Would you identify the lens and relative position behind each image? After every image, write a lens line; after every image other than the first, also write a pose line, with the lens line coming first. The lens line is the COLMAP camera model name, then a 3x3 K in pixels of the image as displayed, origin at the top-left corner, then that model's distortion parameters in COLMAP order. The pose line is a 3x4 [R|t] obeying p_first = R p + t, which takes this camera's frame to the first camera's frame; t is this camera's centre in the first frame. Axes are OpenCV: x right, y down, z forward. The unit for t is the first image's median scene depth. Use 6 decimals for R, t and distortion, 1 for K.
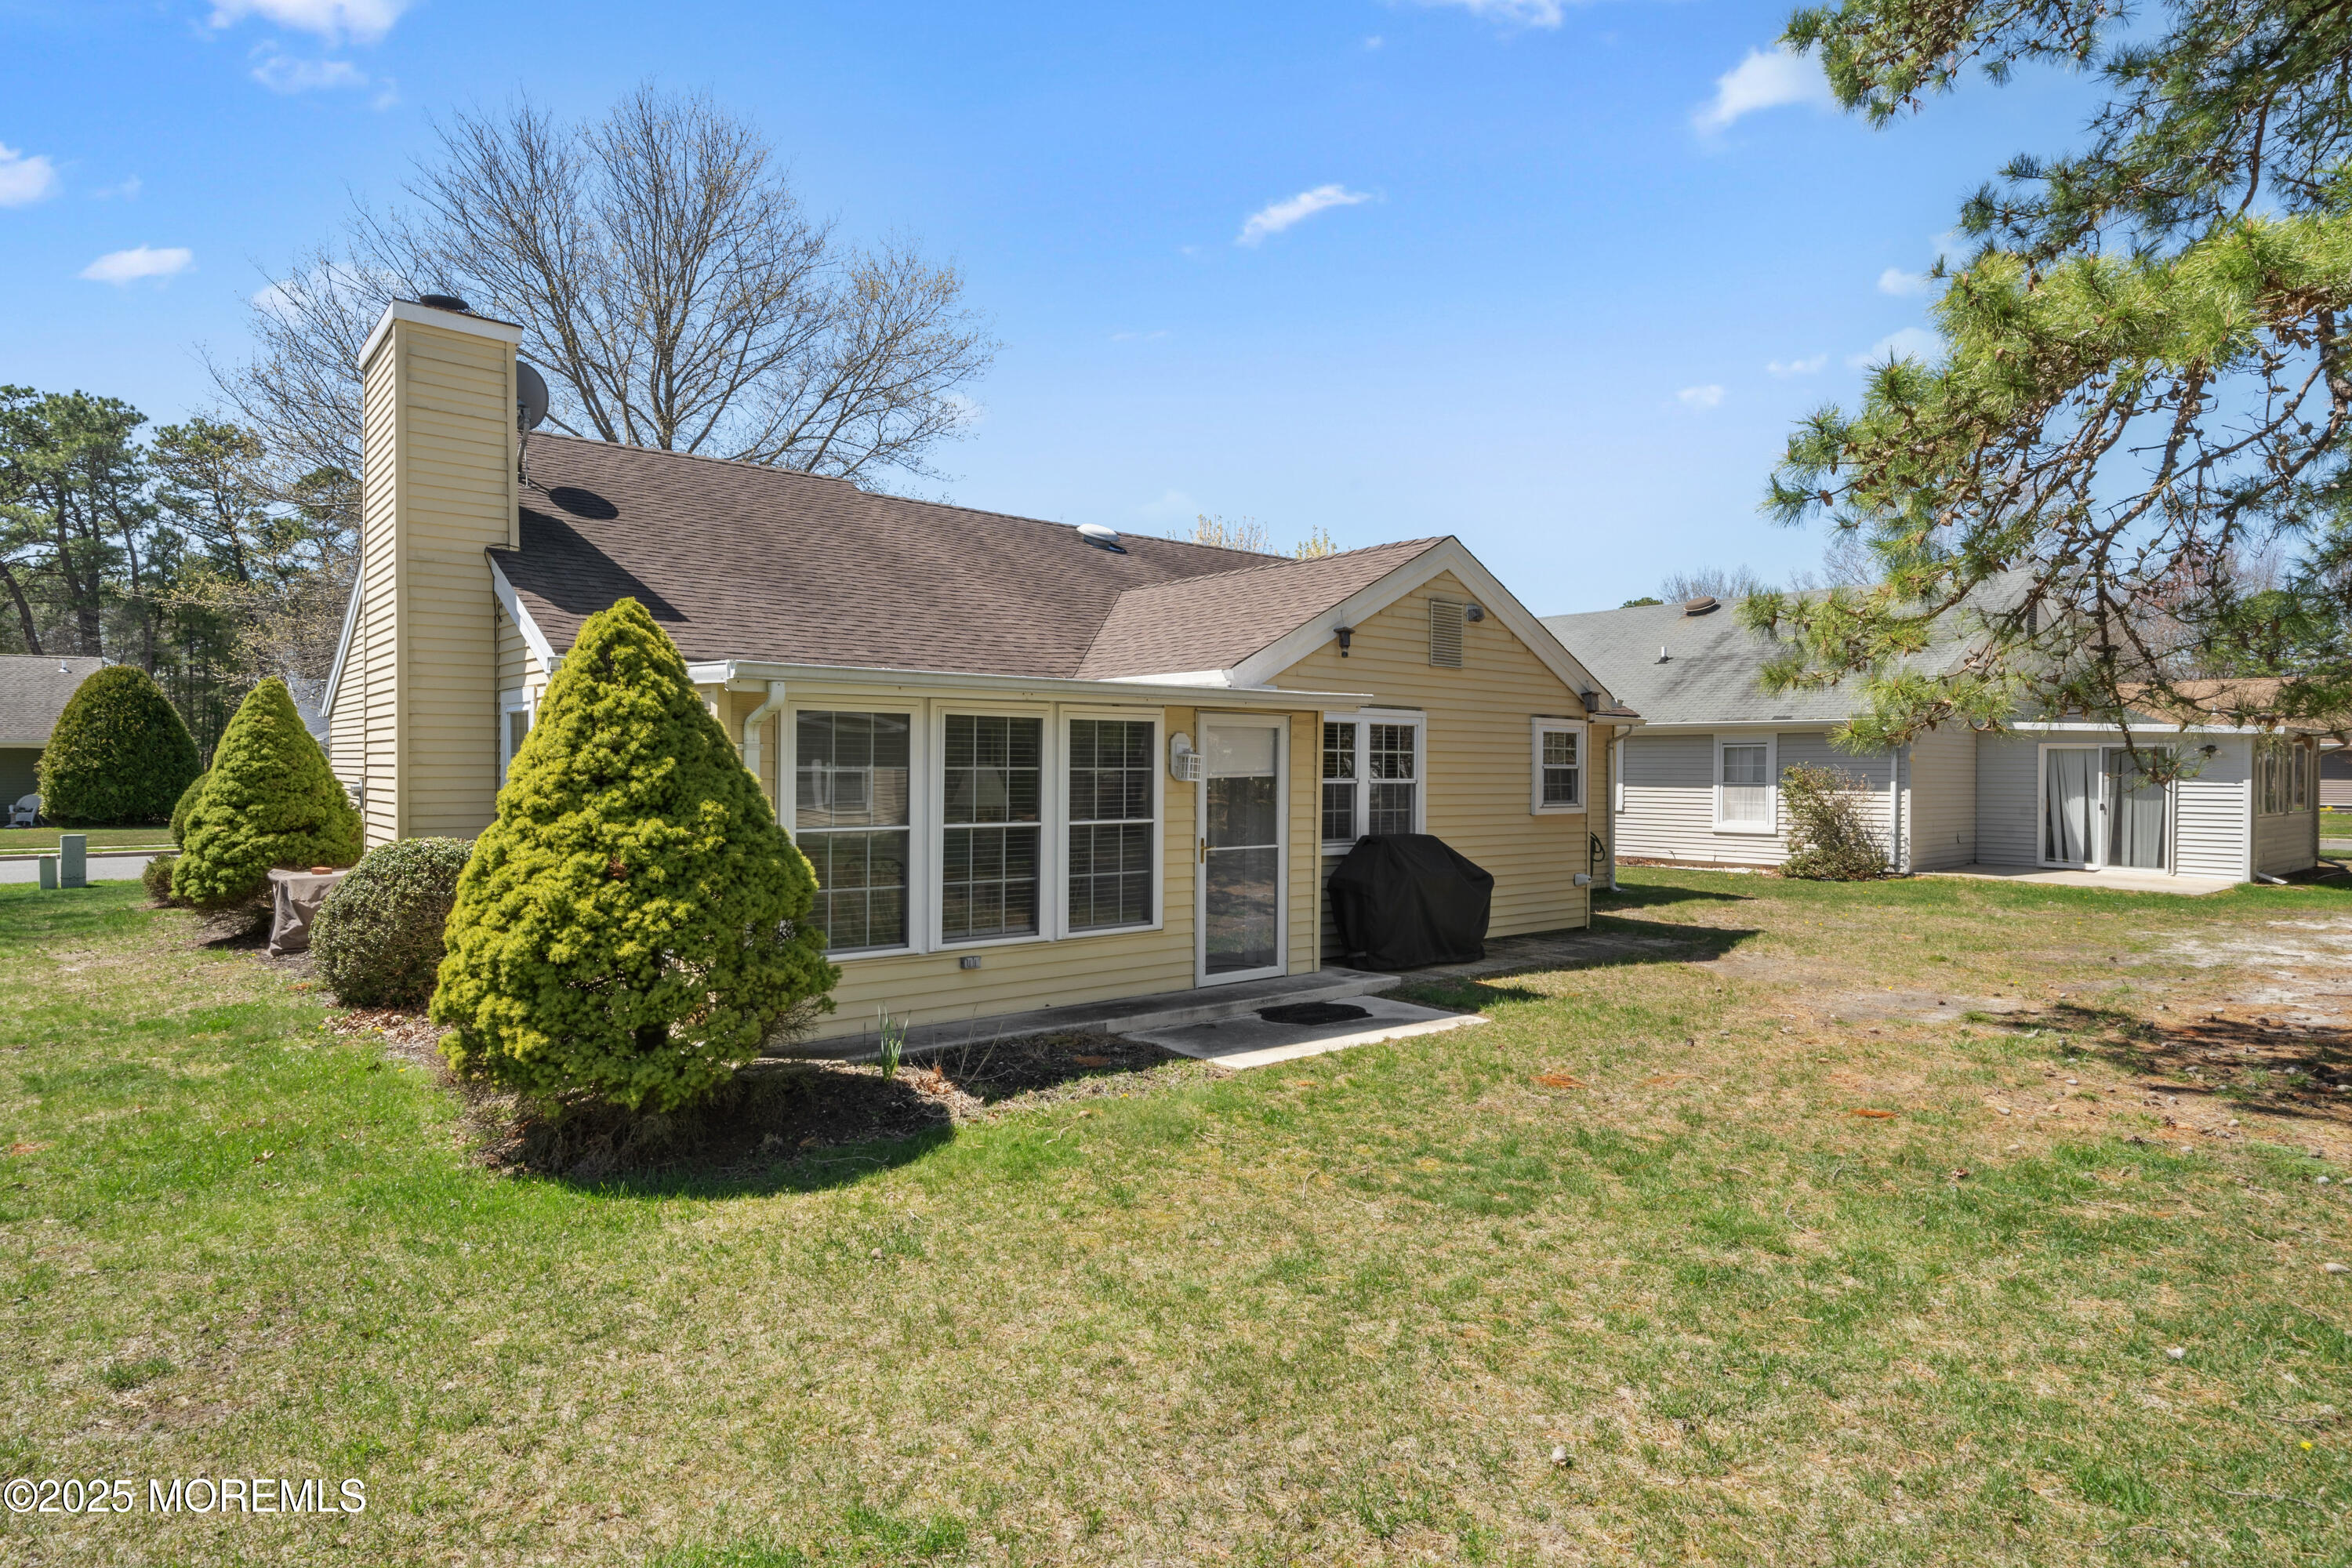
lens RADIAL K [[1277.9, 0, 1176.0], [0, 1277.9, 784.0], [0, 0, 1]] dist [0.000360, -0.000002]
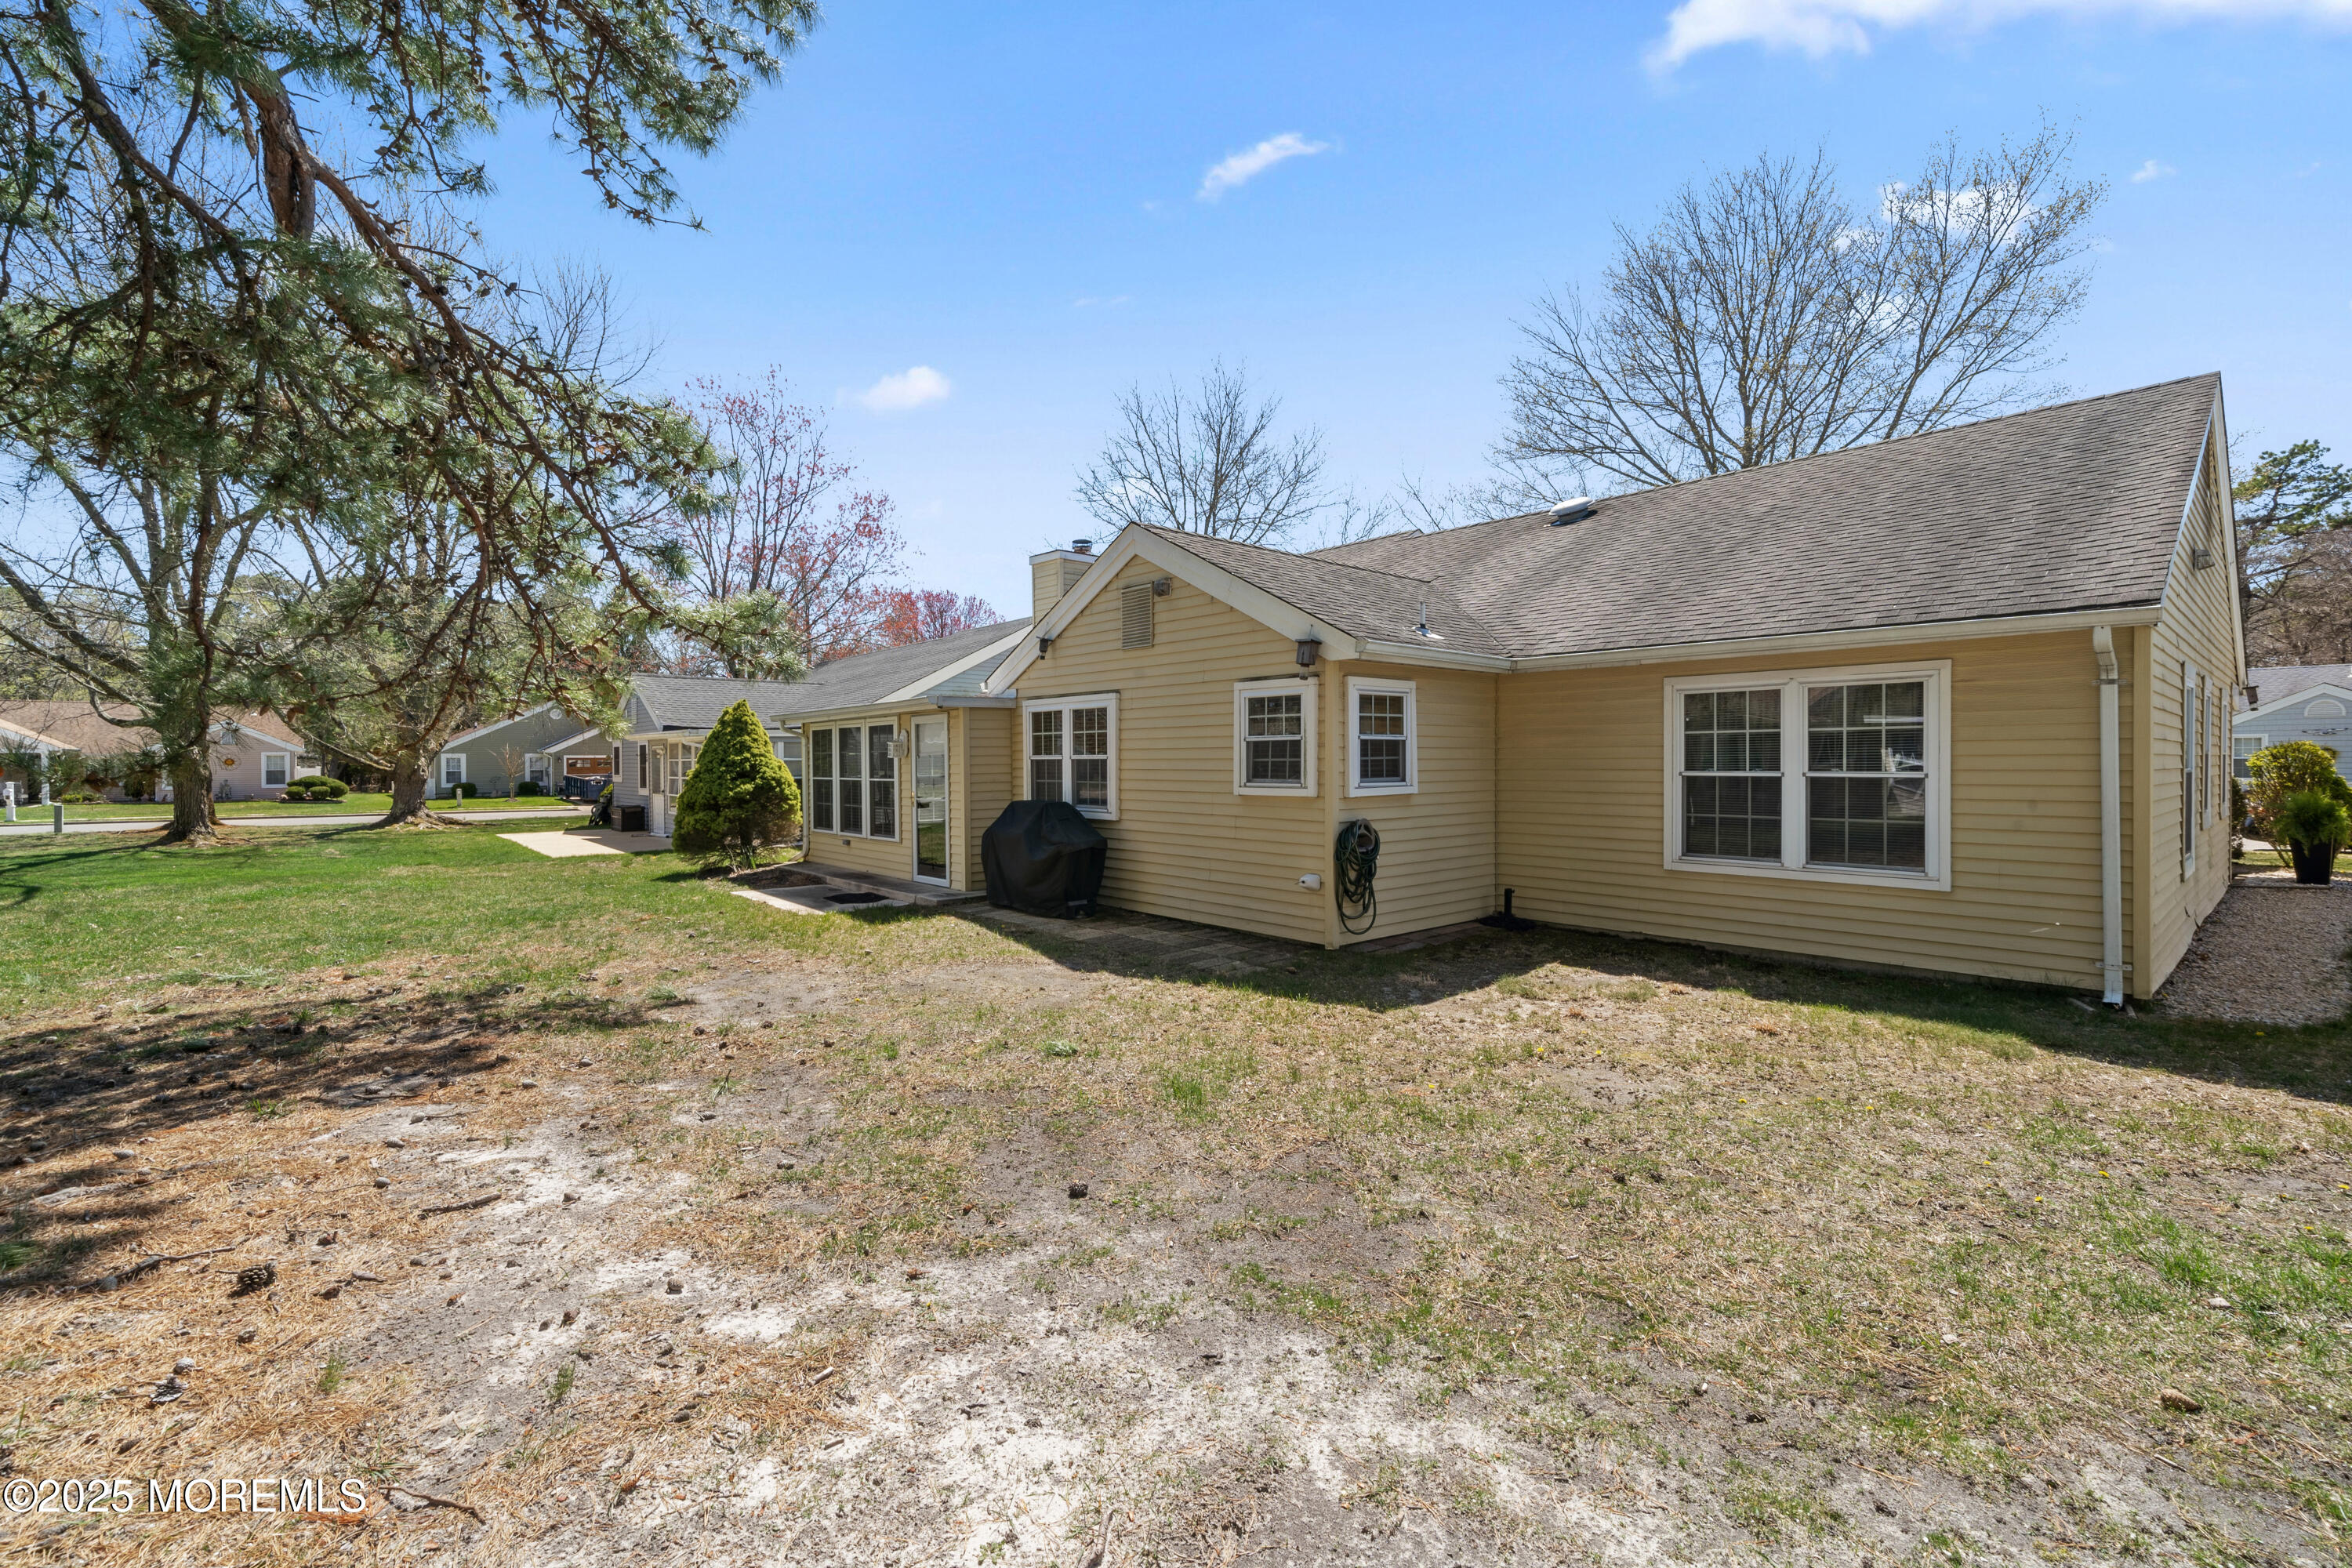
lens RADIAL K [[1005.2, 0, 1176.0], [0, 1005.2, 784.0], [0, 0, 1]] dist [0.000164, 0.000014]
pose [[0.026291, 0.014731, -0.999546, 1.105539], [-0.007561, 0.999866, 0.014536, 0.008842], [0.999626, 0.007176, 0.026398, 1.074296]]
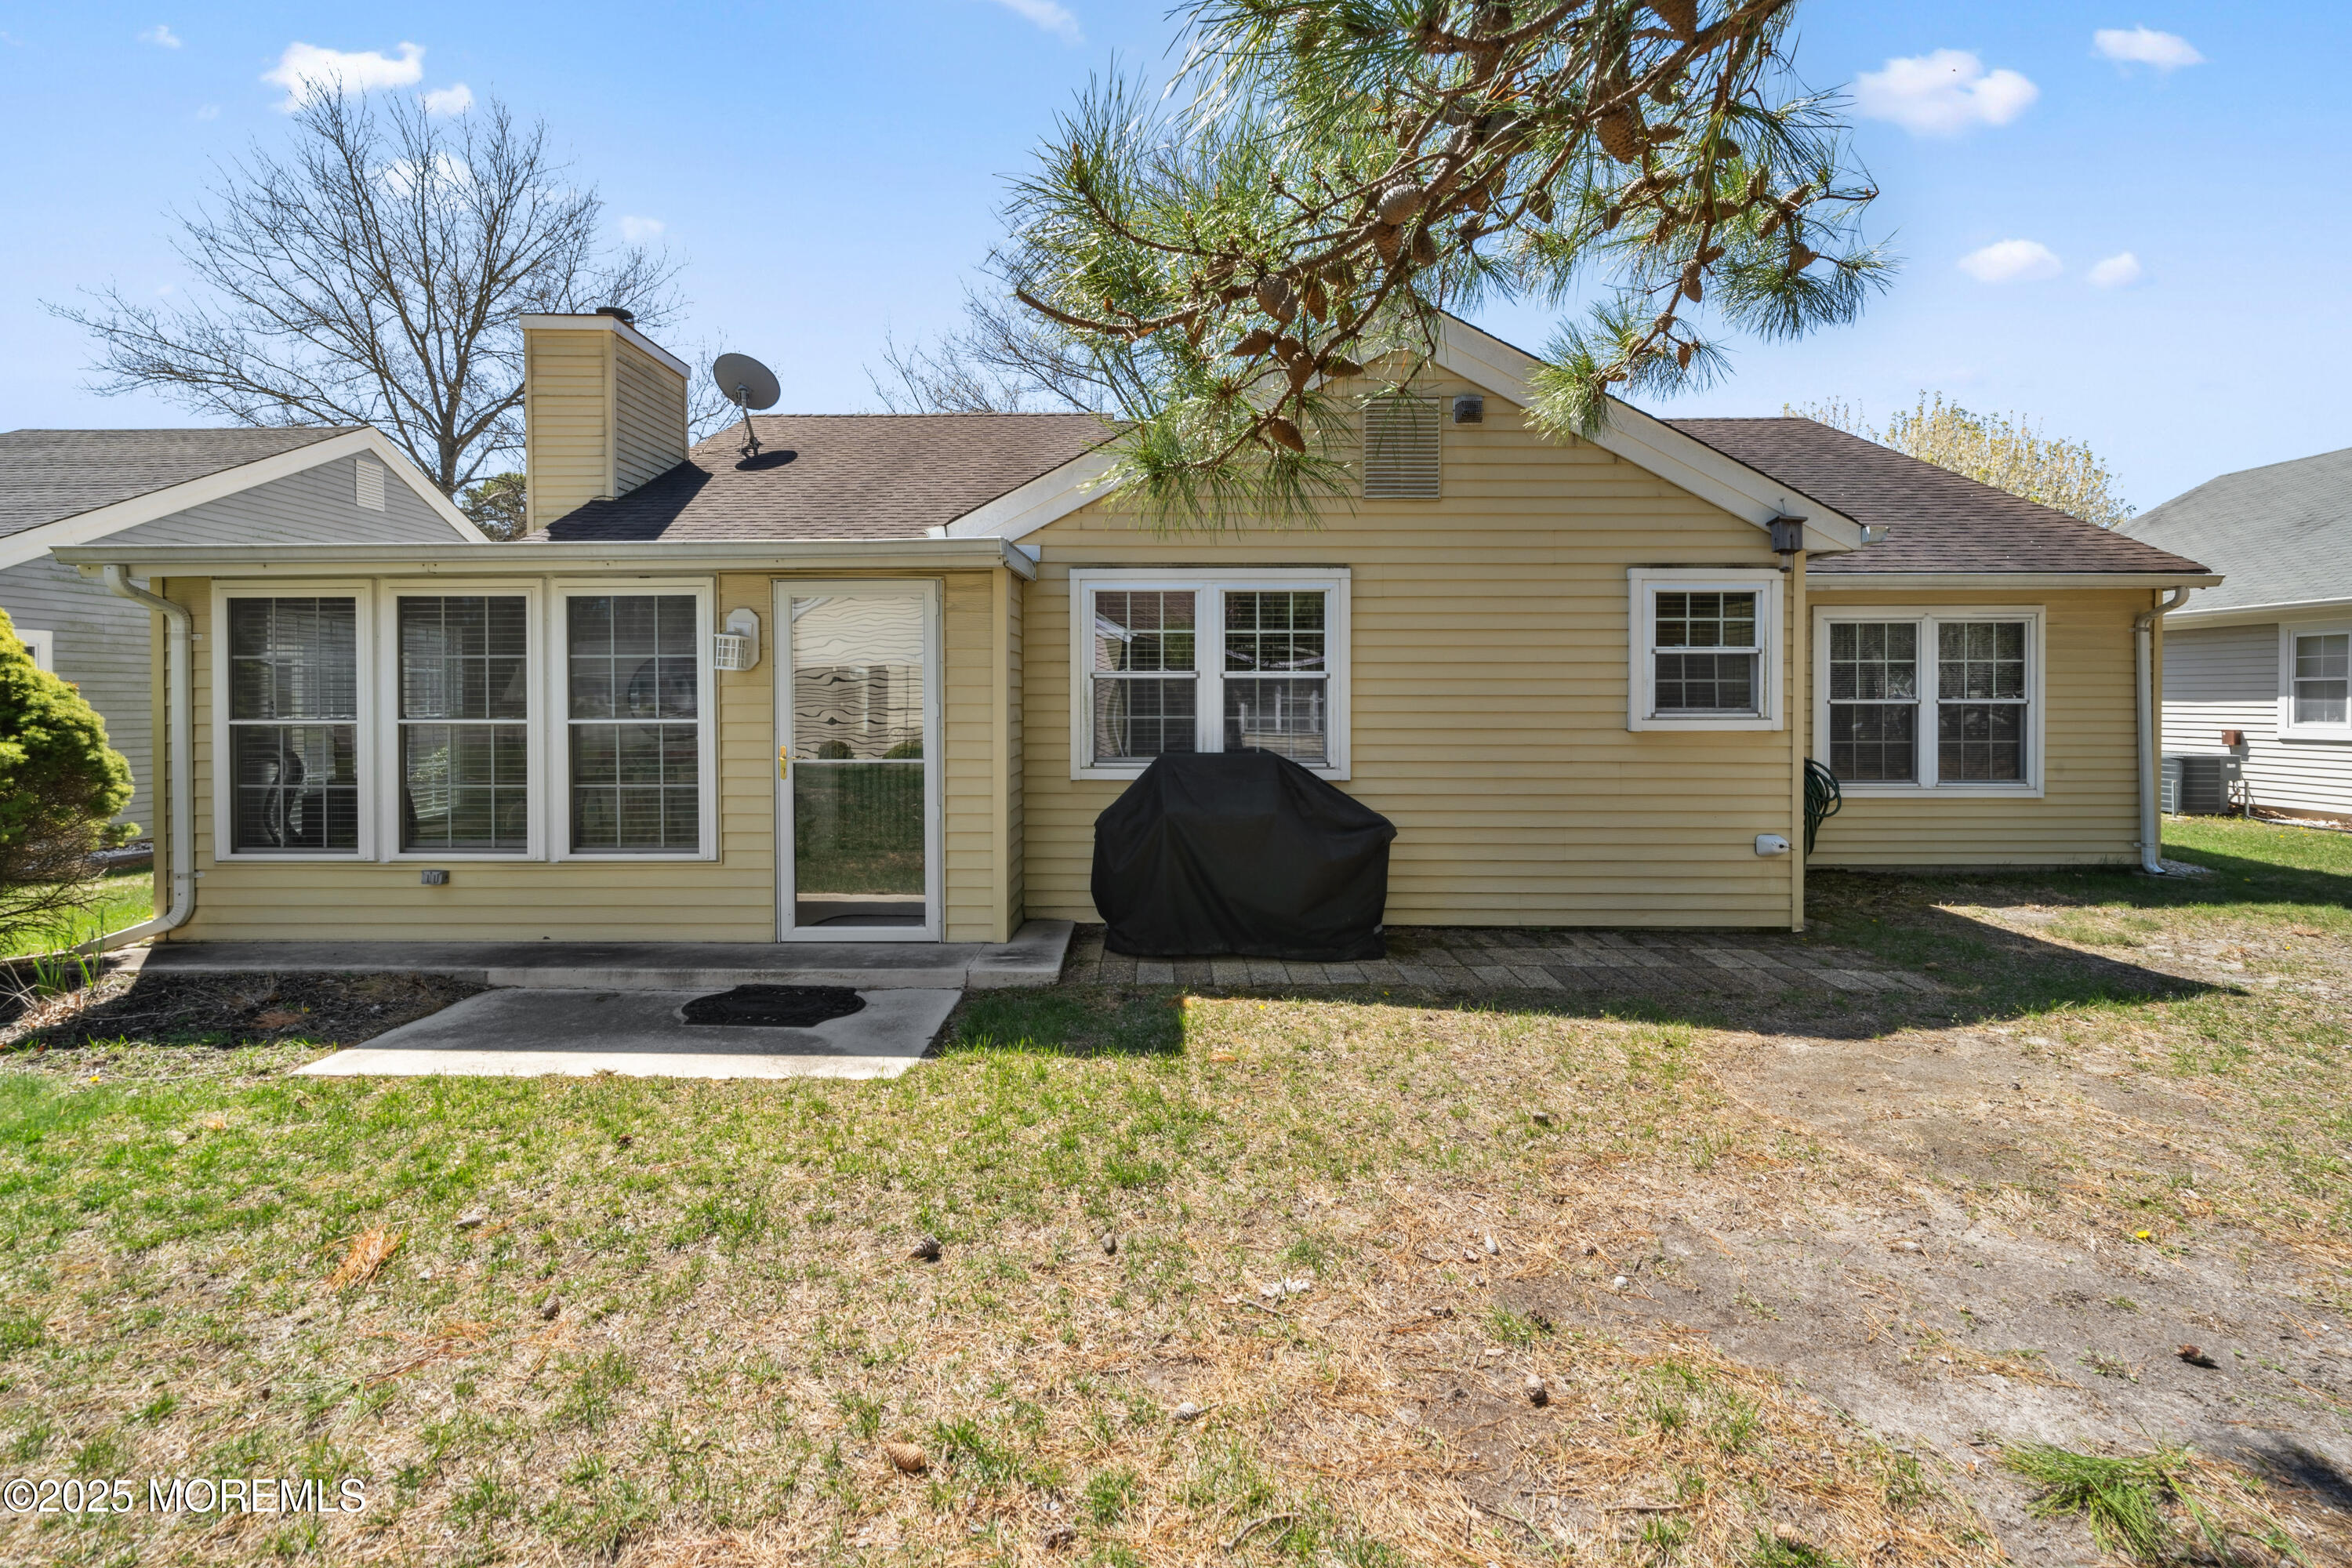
lens RADIAL K [[1045.7, 0, 1176.1], [0, 1045.7, 711.0], [0, 0, 1]] dist [0.000449, -0.000022]
pose [[0.769161, -0.000027, -0.639055, 0.491089], [-0.001280, 0.999998, -0.001583, 0.018464], [0.639054, 0.002036, 0.769159, 0.551137]]
